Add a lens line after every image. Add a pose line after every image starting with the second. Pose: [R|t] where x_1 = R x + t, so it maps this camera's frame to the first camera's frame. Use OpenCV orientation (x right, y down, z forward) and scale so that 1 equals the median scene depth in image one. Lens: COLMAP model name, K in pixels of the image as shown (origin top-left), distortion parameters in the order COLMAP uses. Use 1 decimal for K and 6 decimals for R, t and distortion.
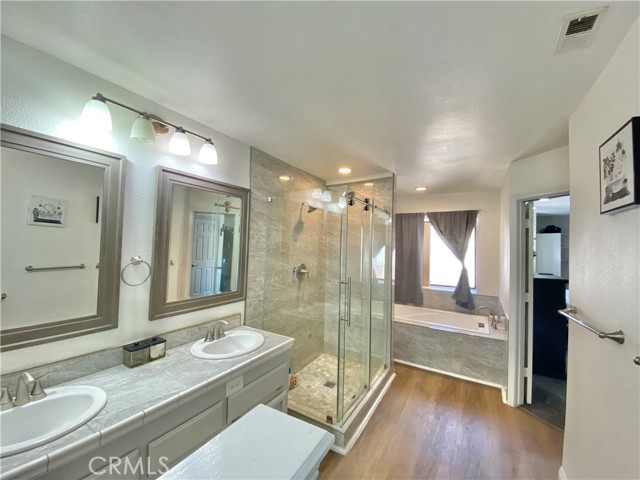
lens RADIAL K [[257.7, 0, 317.7], [0, 257.7, 237.5], [0, 0, 1]] dist [0.039498, -0.032388]
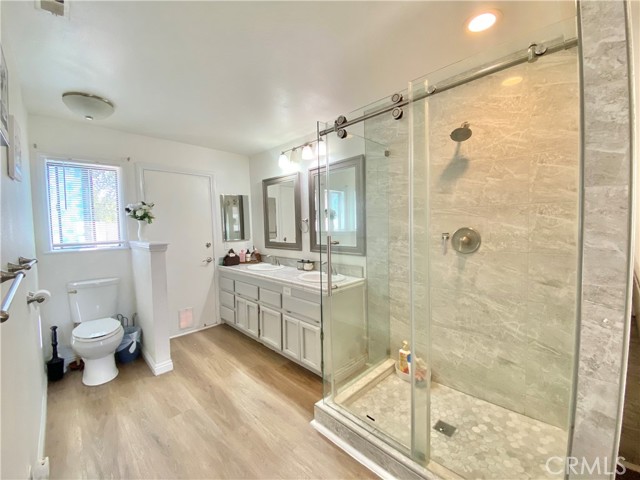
lens RADIAL K [[257.7, 0, 317.7], [0, 257.7, 237.5], [0, 0, 1]] dist [0.039498, -0.032388]
pose [[-0.249279, 0.024586, -0.968120, 0.764232], [0.045312, 0.998879, 0.013700, 0.123688], [0.967371, -0.040453, -0.250114, 0.992264]]
